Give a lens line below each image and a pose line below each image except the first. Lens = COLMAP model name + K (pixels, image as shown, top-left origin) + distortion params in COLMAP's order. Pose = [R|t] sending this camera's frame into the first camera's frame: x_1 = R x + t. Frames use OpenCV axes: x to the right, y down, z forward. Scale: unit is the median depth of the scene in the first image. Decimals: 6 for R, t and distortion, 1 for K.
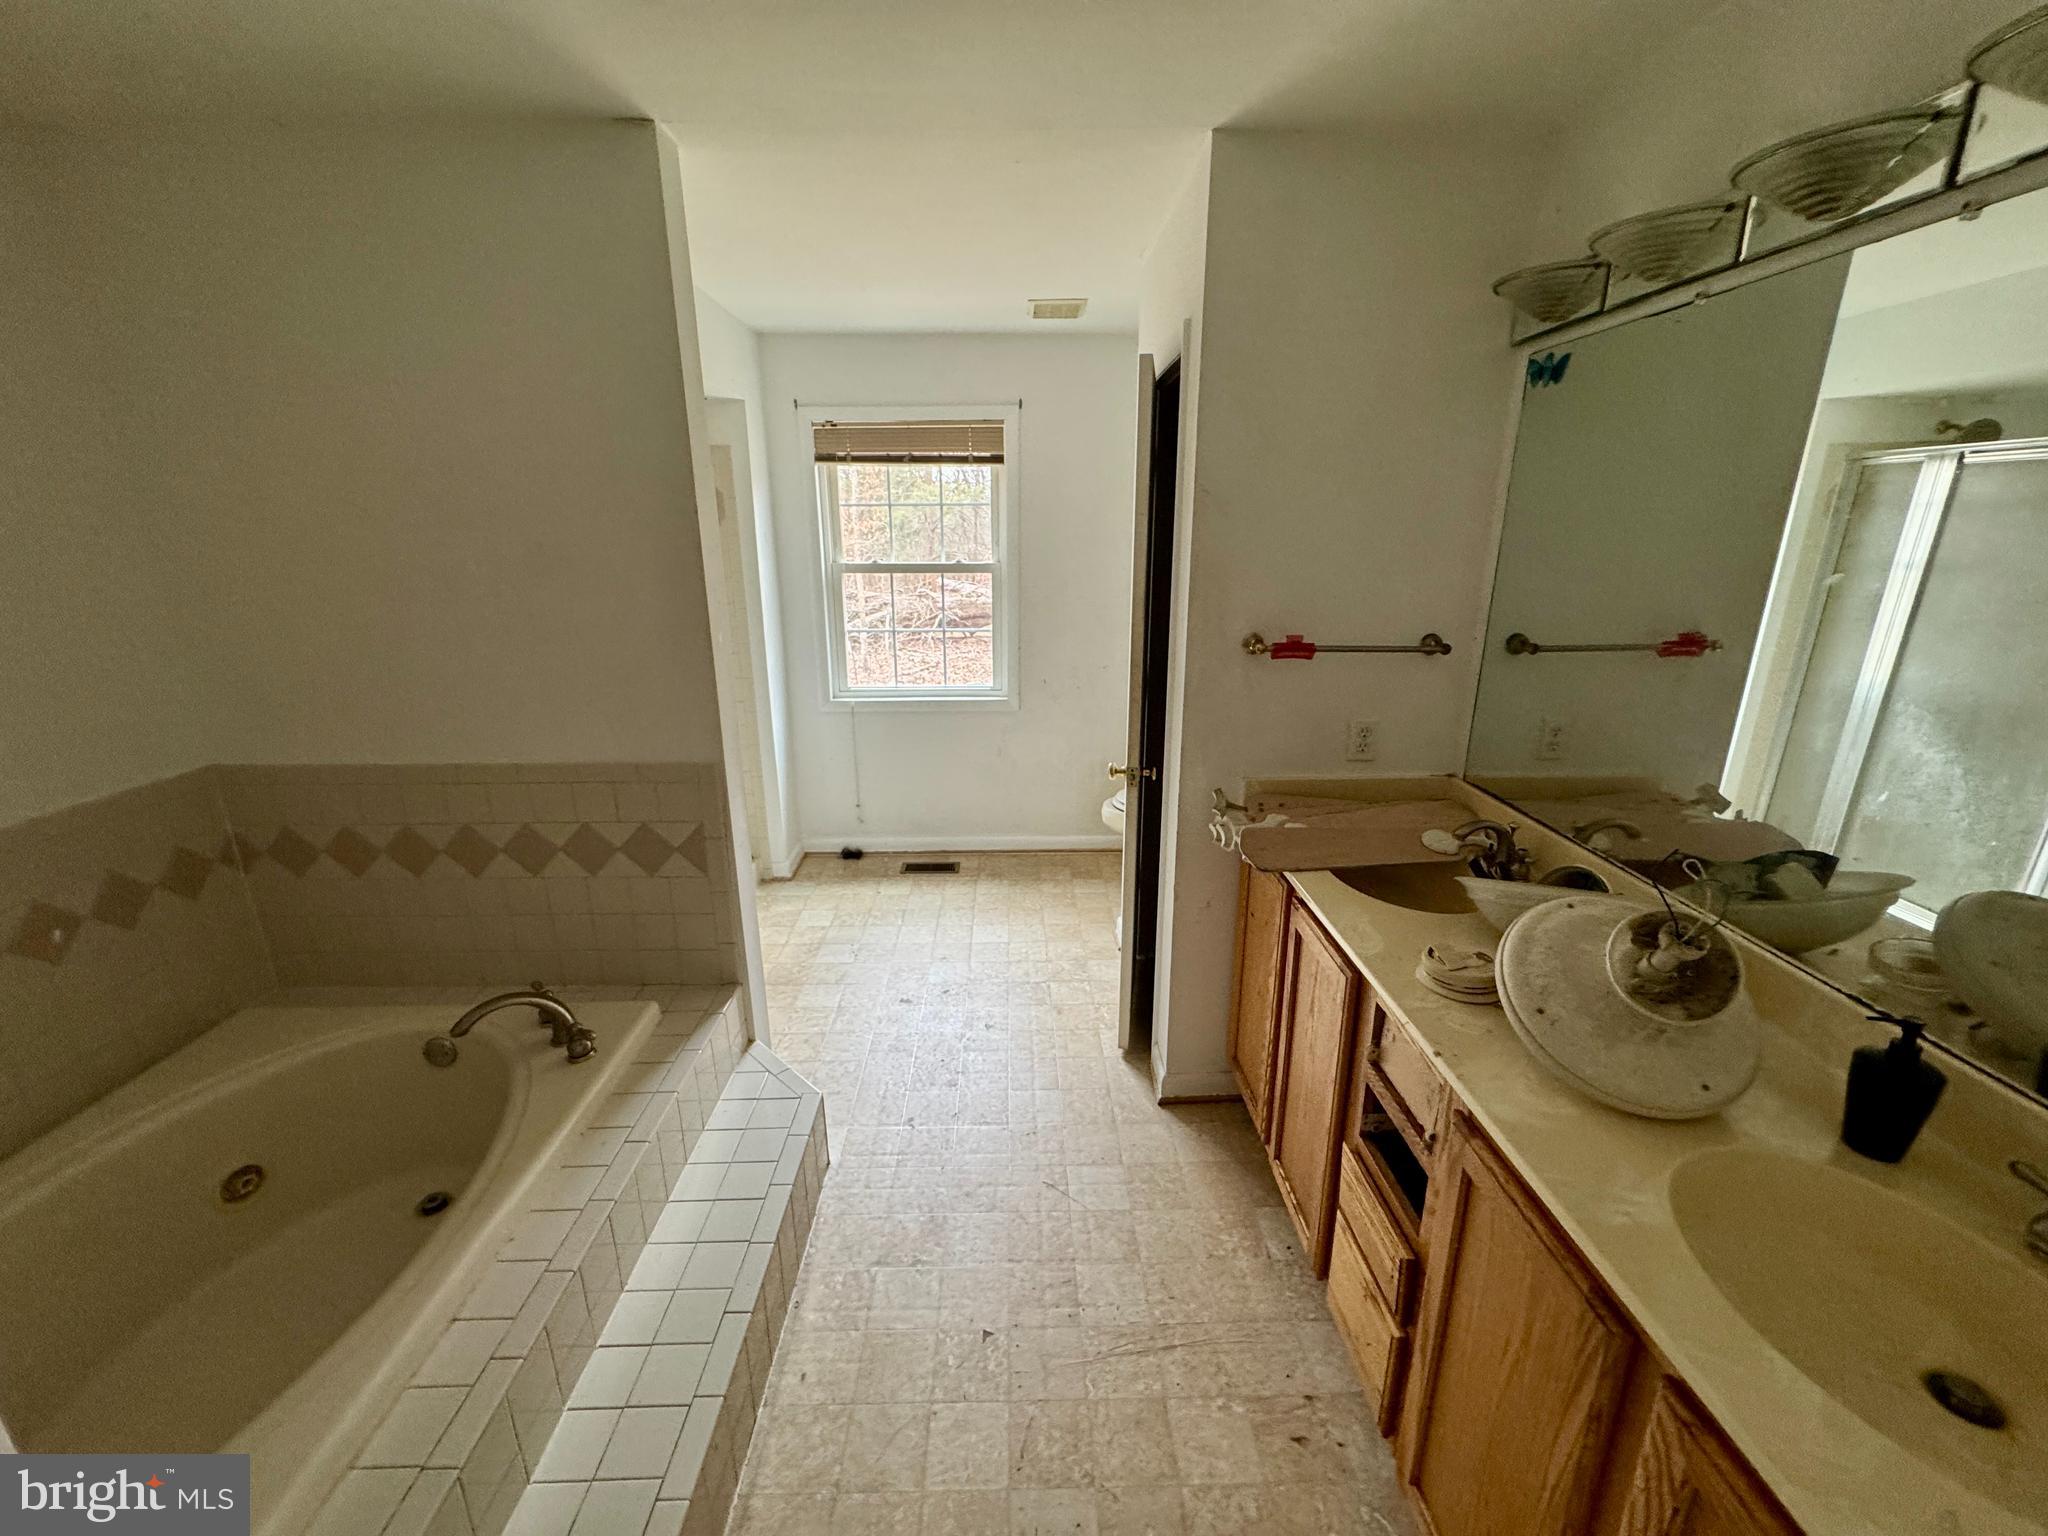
lens RADIAL K [[817.4, 0, 1022.6], [0, 817.4, 766.1], [0, 0, 1]] dist [-0.002824, -0.000368]
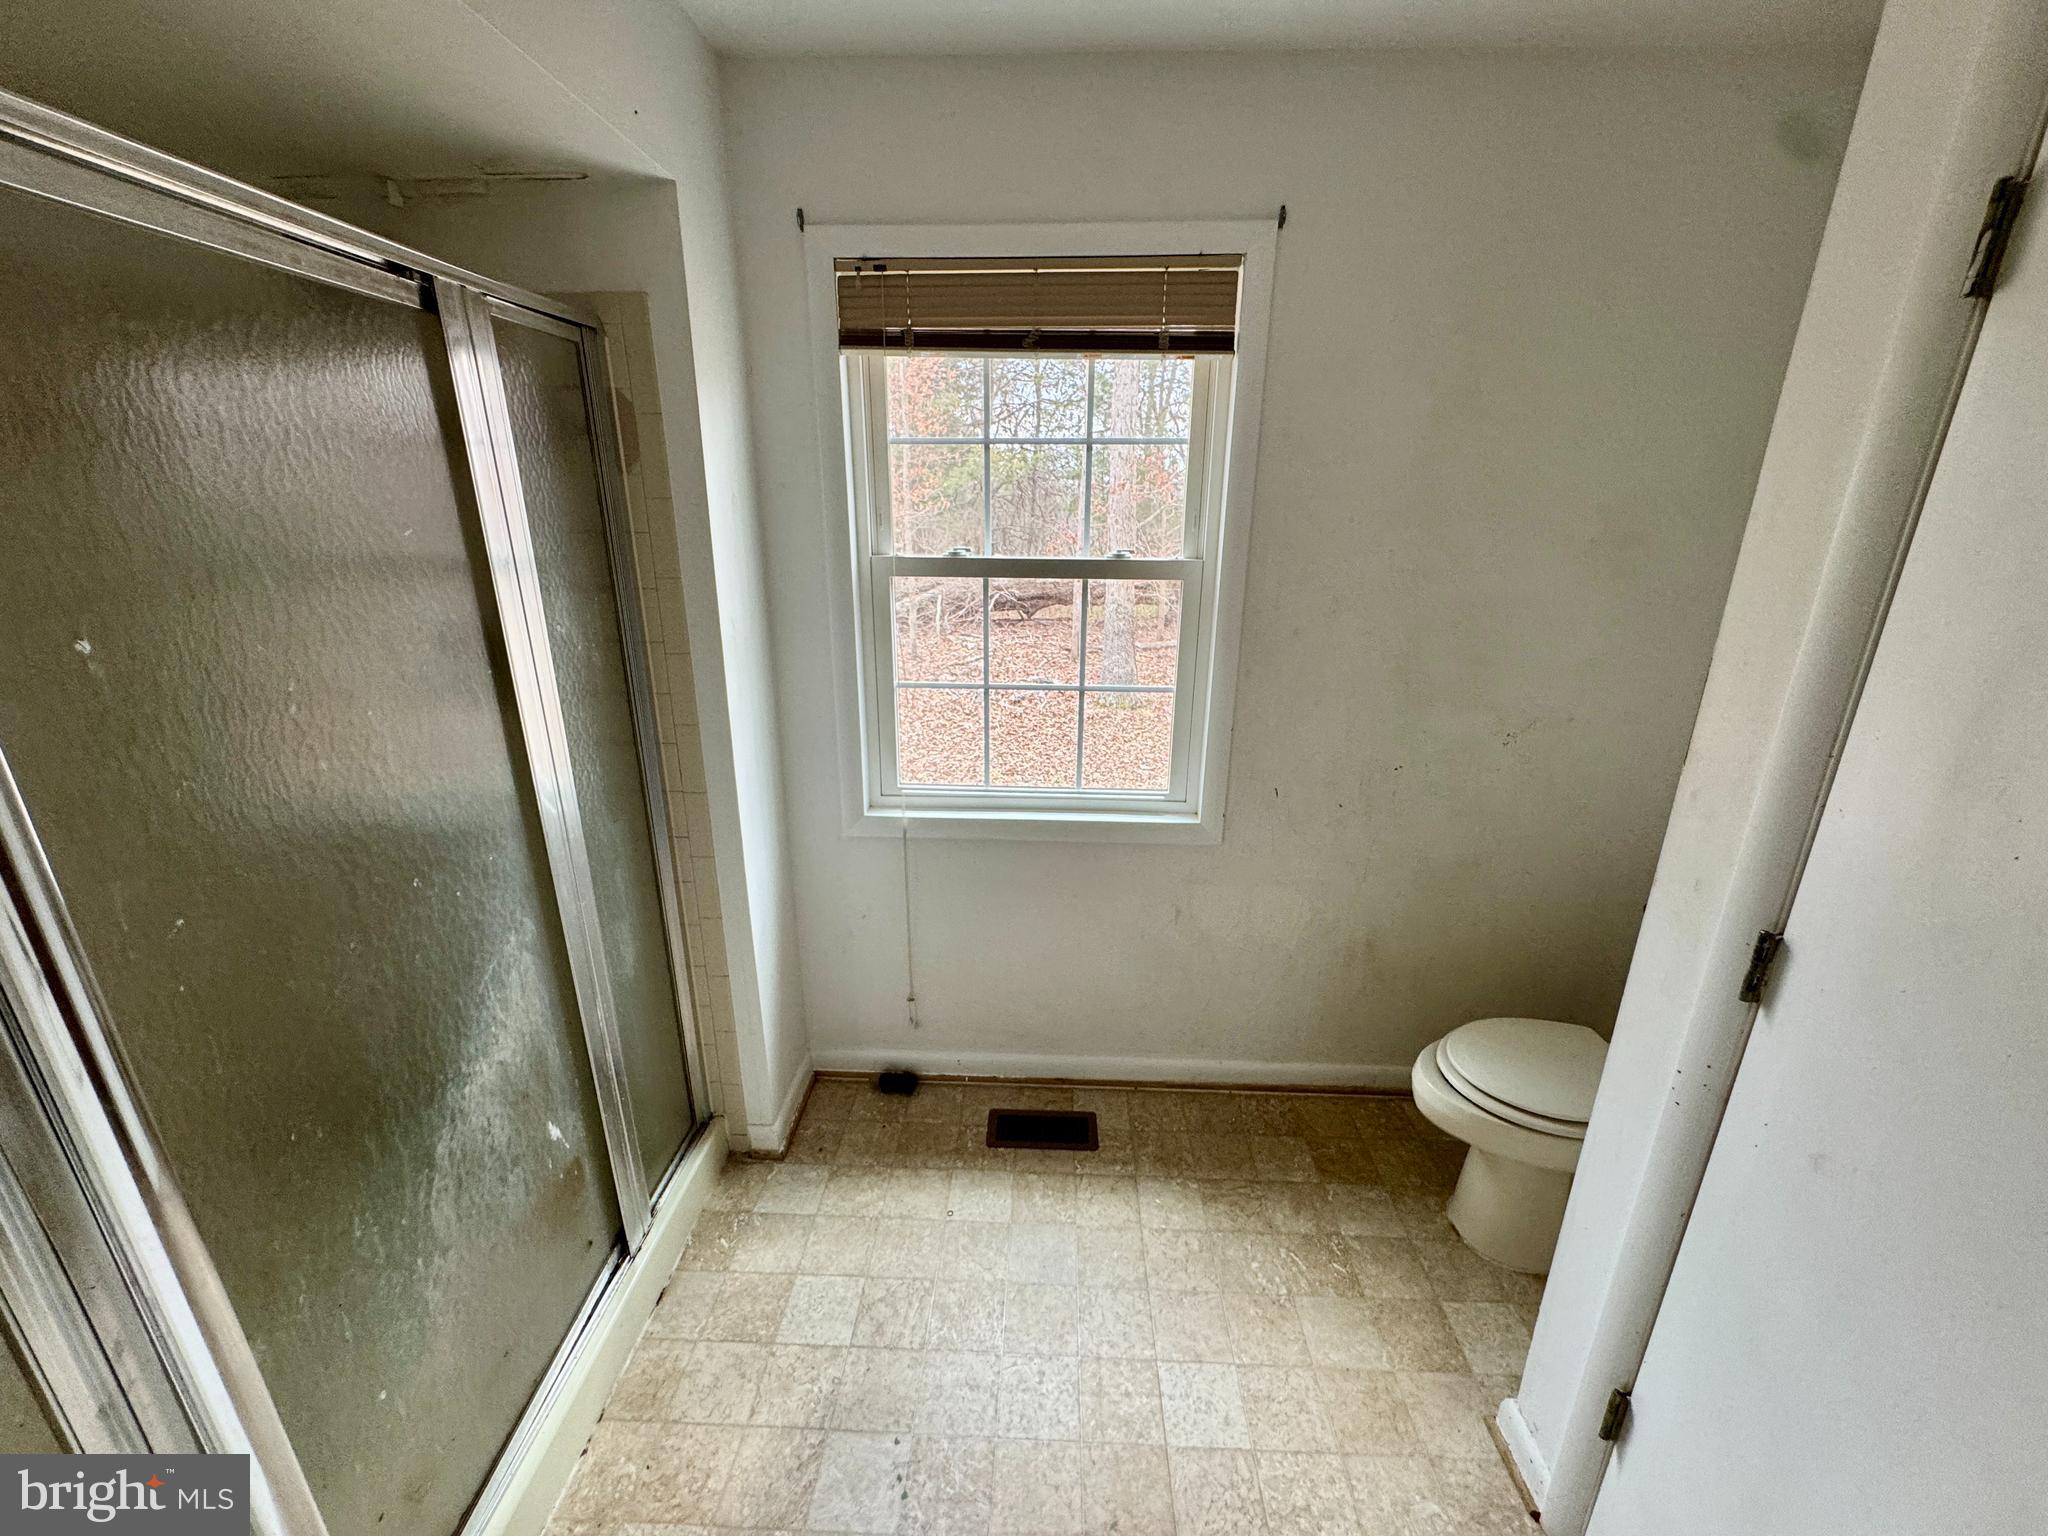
lens RADIAL K [[817.4, 0, 1022.6], [0, 817.4, 766.1], [0, 0, 1]] dist [-0.002824, -0.000368]
pose [[0.998292, 0.027036, -0.051787, -0.107233], [-0.025432, 0.999184, 0.031392, -0.133706], [0.052593, -0.030021, 0.998165, 0.483692]]
